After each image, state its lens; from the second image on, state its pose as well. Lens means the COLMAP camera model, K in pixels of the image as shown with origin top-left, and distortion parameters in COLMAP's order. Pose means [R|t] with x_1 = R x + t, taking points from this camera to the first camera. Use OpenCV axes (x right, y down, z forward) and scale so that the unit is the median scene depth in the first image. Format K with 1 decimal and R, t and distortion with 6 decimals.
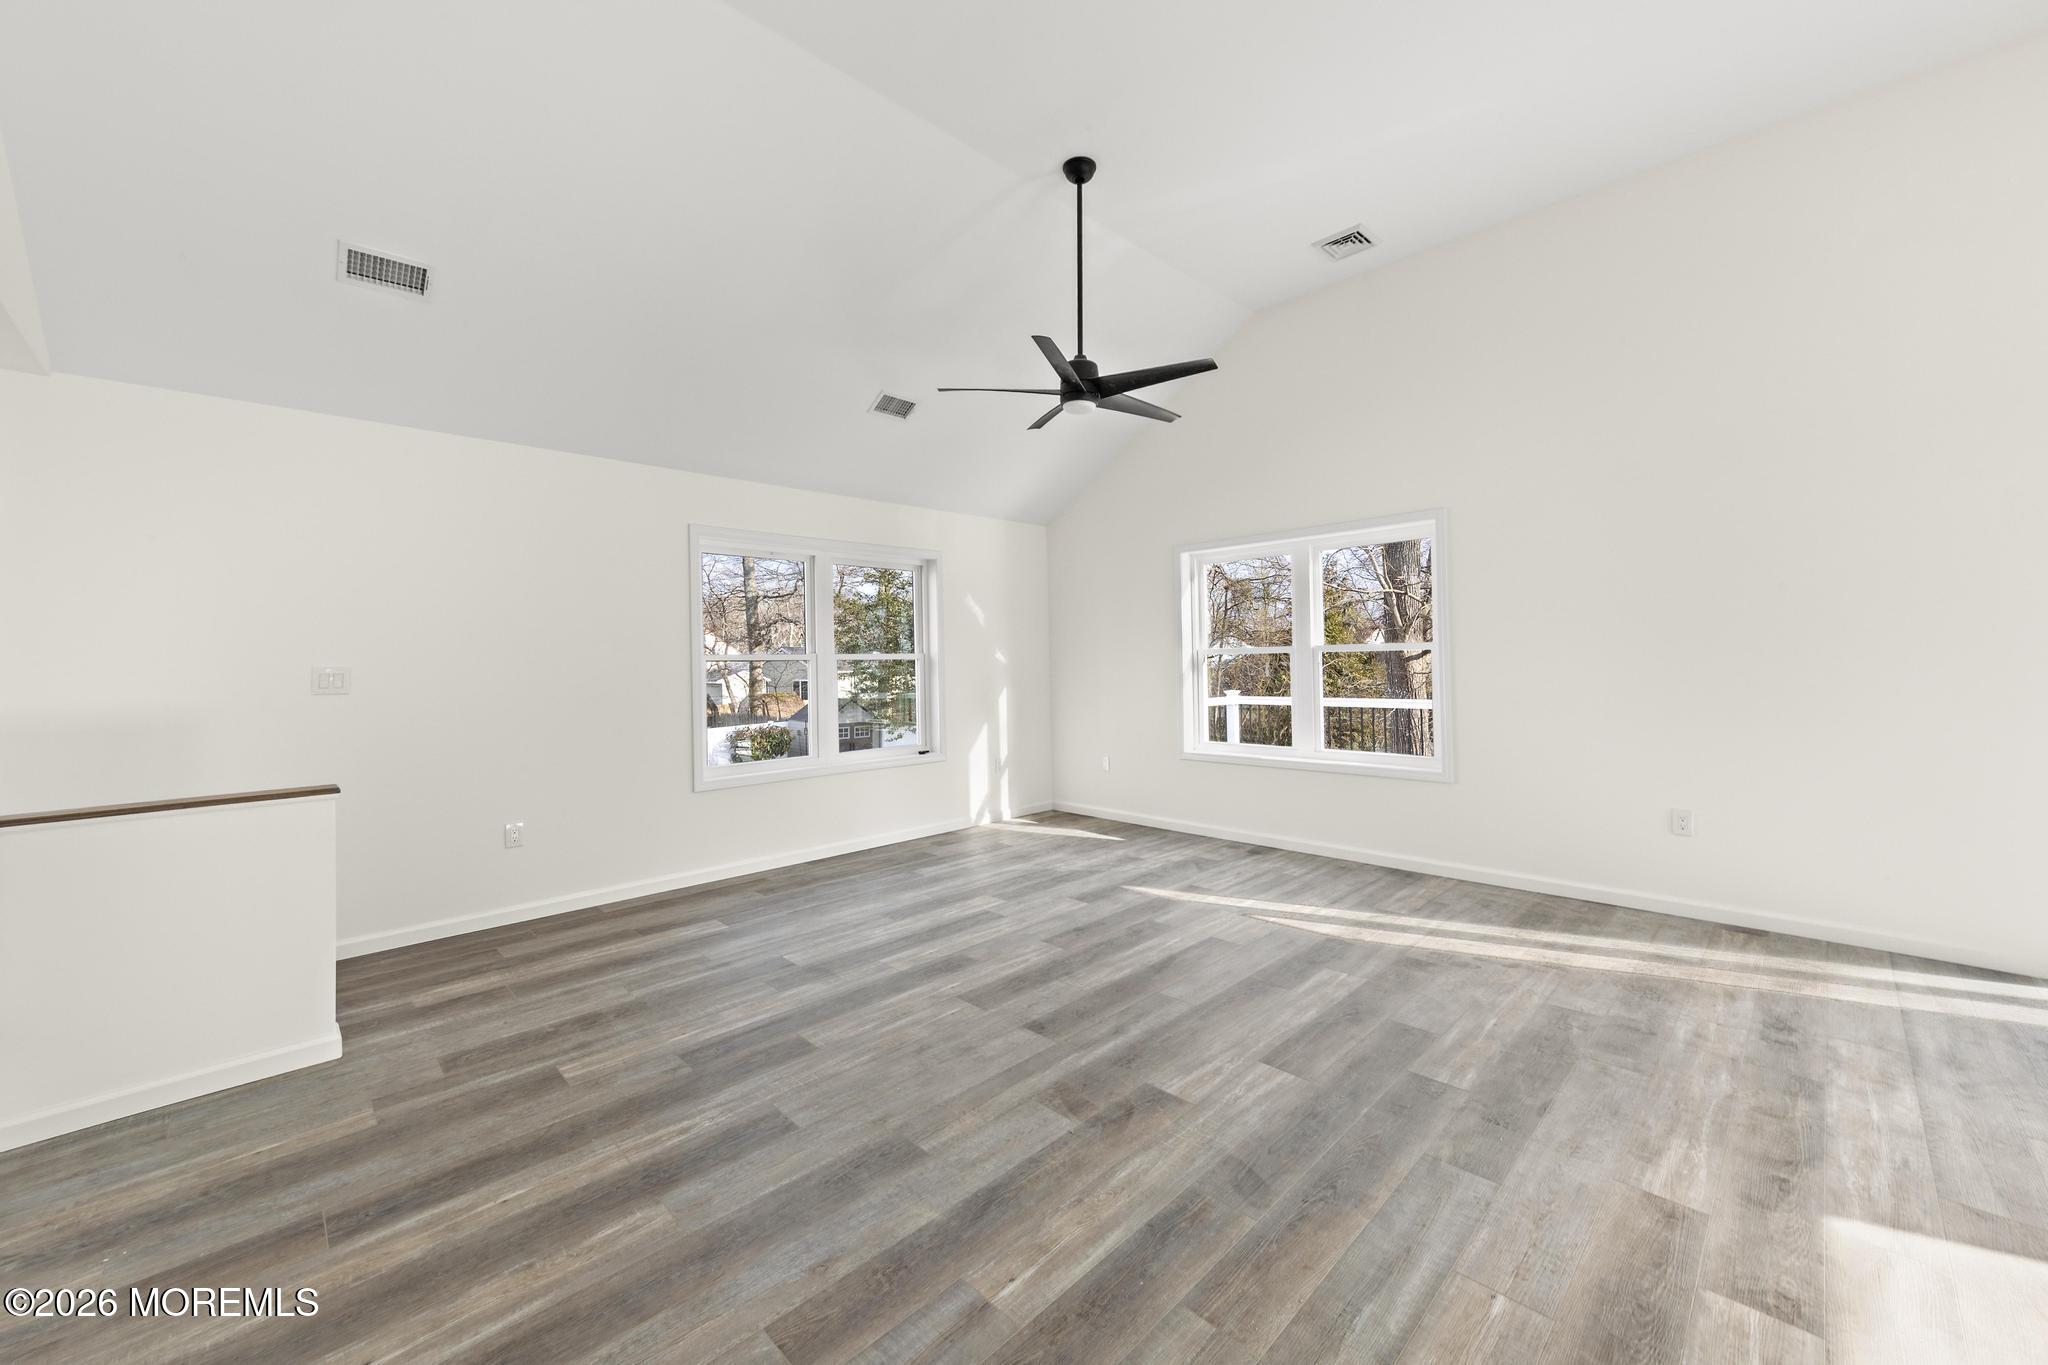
lens RADIAL K [[775.2, 0, 1044.1], [0, 775.2, 661.1], [0, 0, 1]] dist [0.010226, -0.000334]
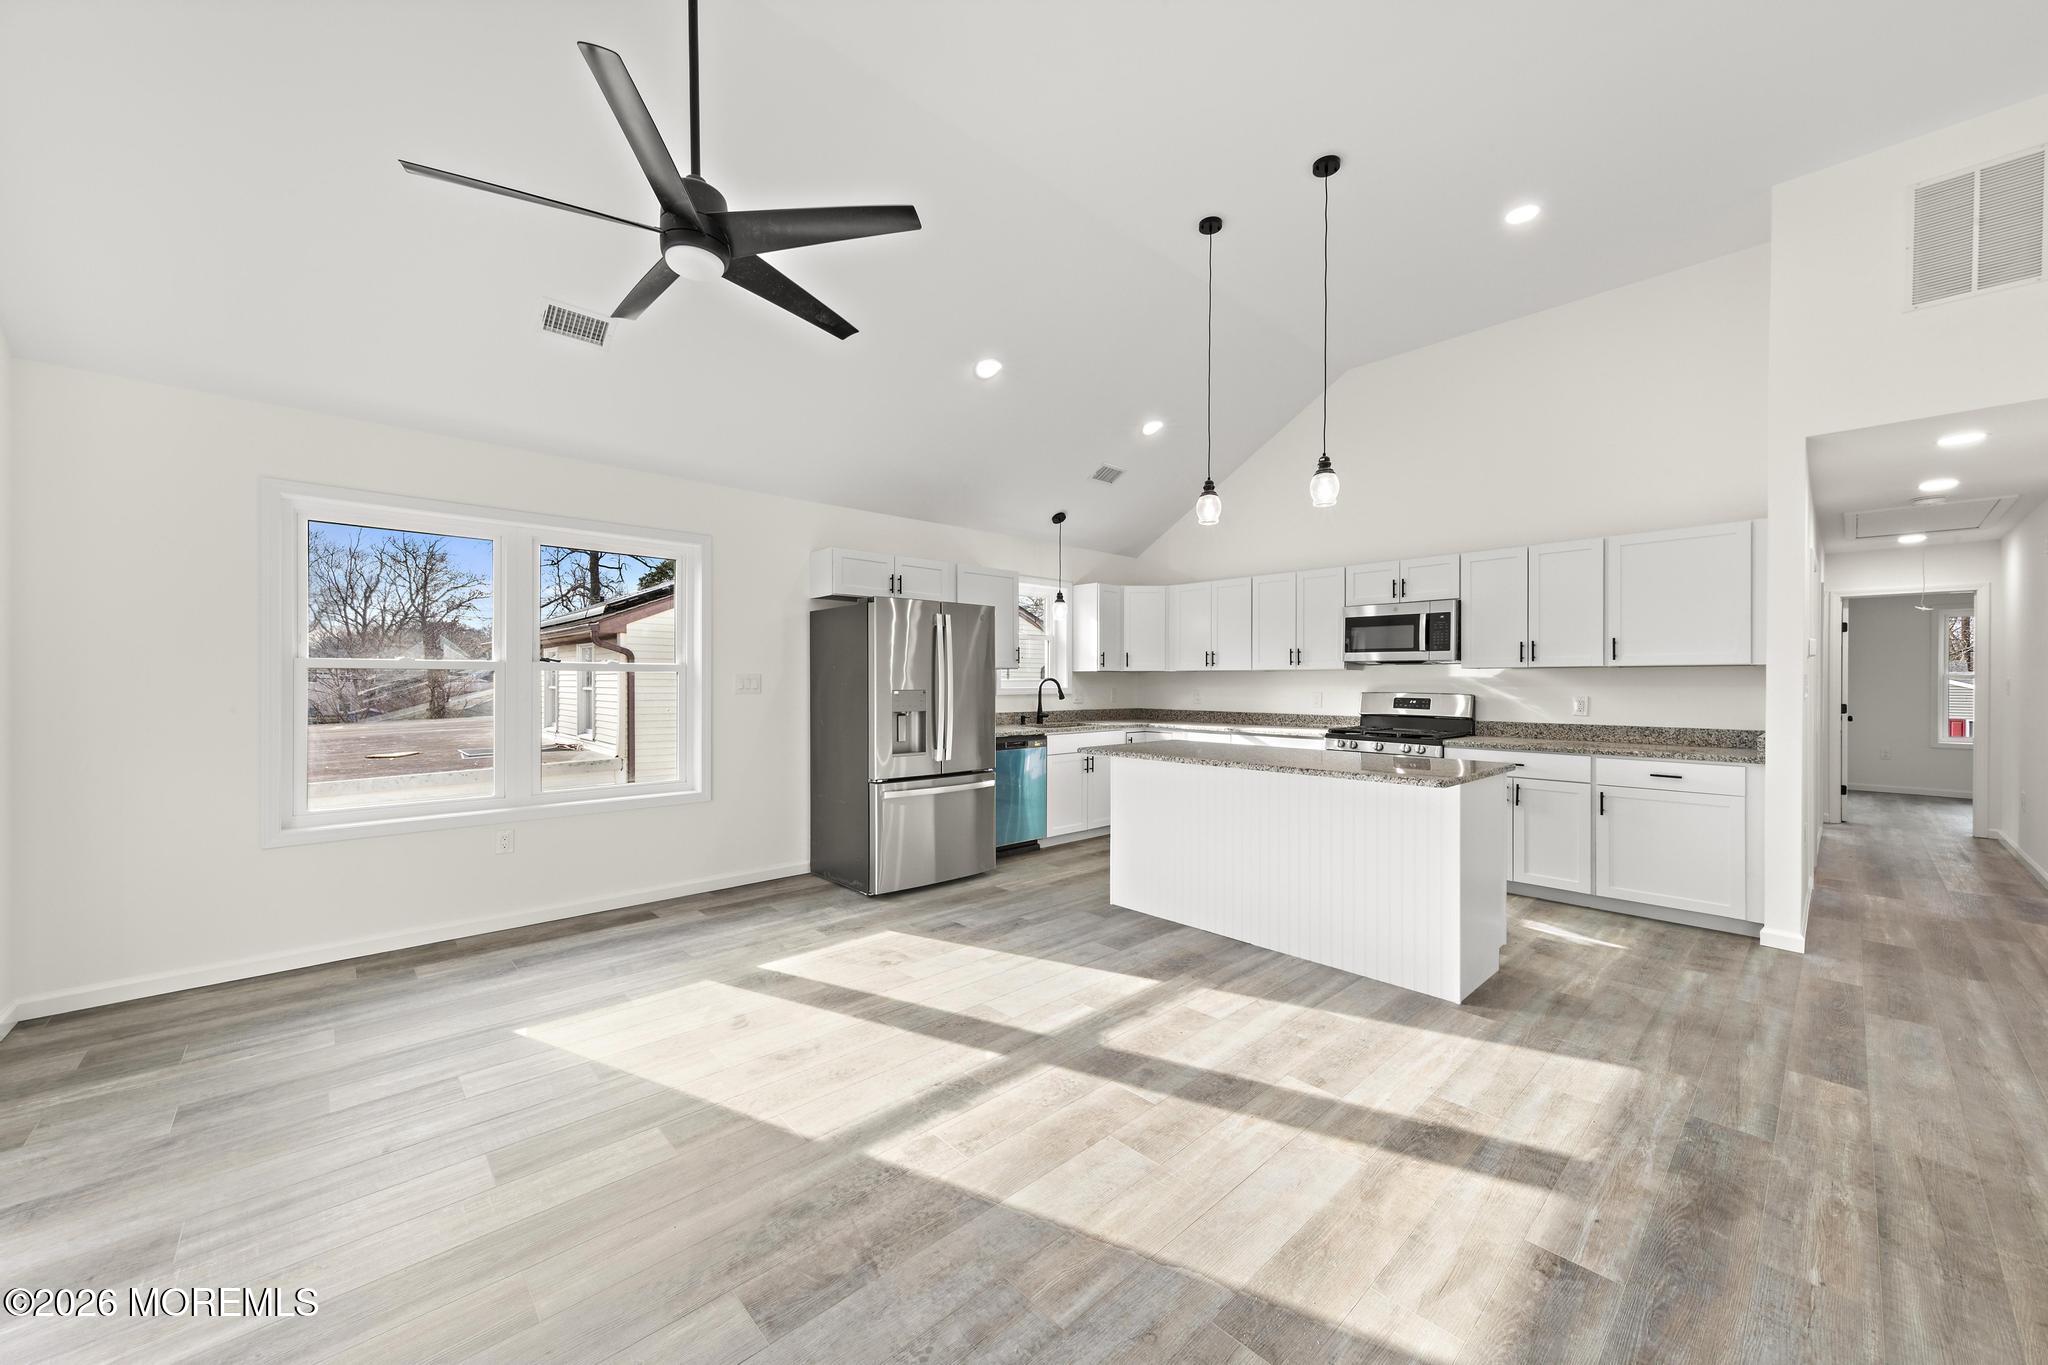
lens RADIAL K [[750.4, 0, 1030.9], [0, 750.4, 683.8], [0, 0, 1]] dist [0.006103, -0.001573]
pose [[-0.999302, 0.017120, 0.033209, 0.902342], [0.017332, 0.999831, 0.006130, -0.011105], [-0.033098, 0.006701, -0.999430, 1.160061]]
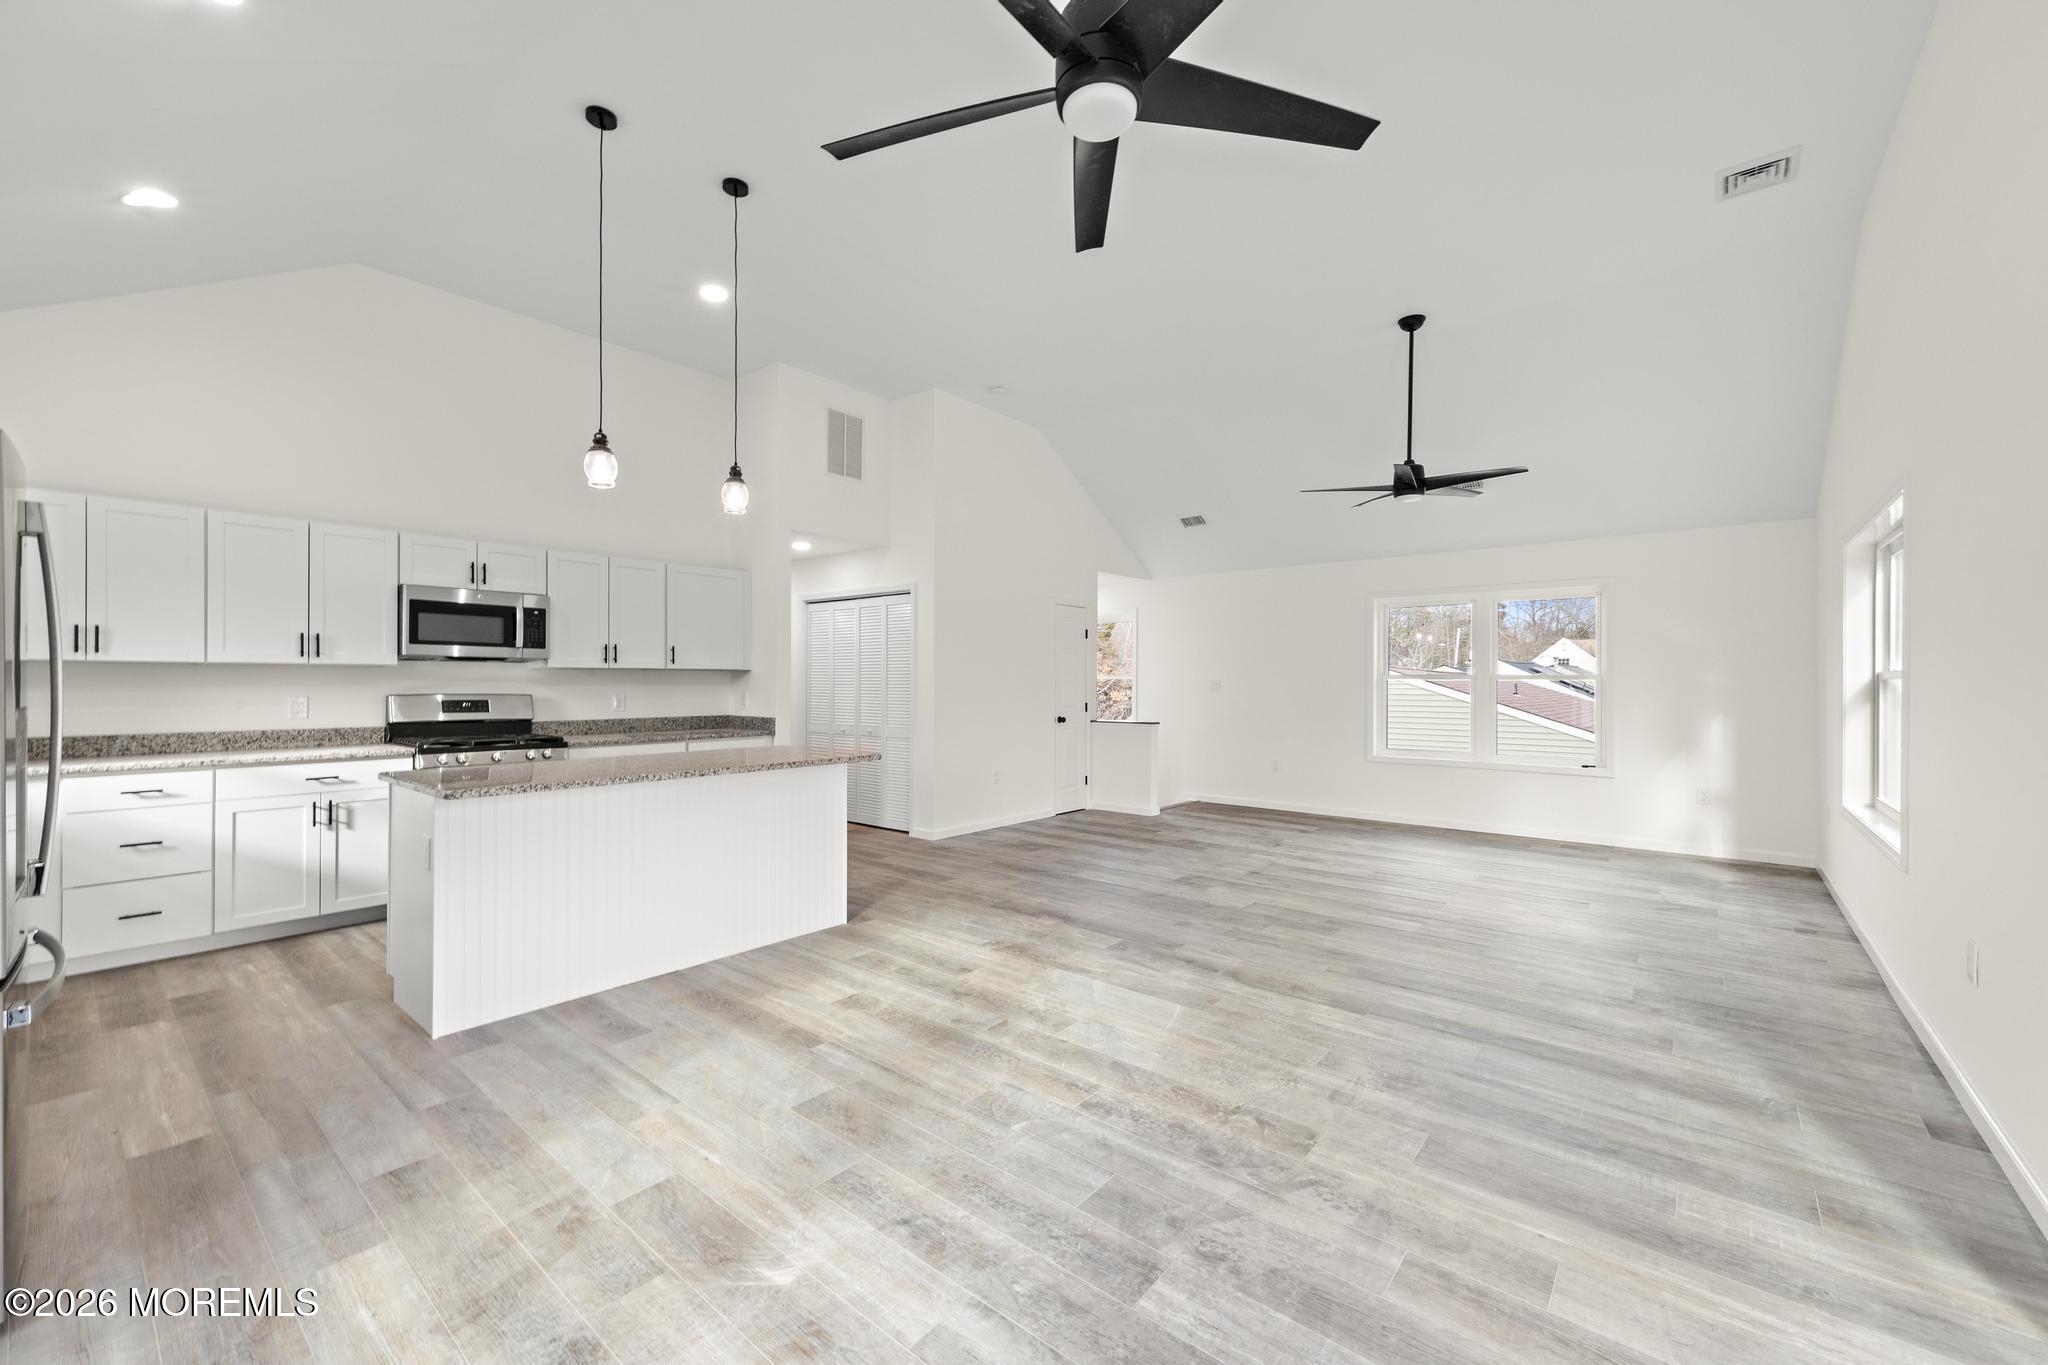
lens RADIAL K [[810.4, 0, 1024.0], [0, 810.4, 681.2], [0, 0, 1]] dist [0.007103, -0.000106]
pose [[0.087264, 0.018011, -0.996022, 1.898317], [-0.006783, 0.999824, 0.017485, -0.027676], [0.996162, 0.005230, 0.087370, 0.267541]]
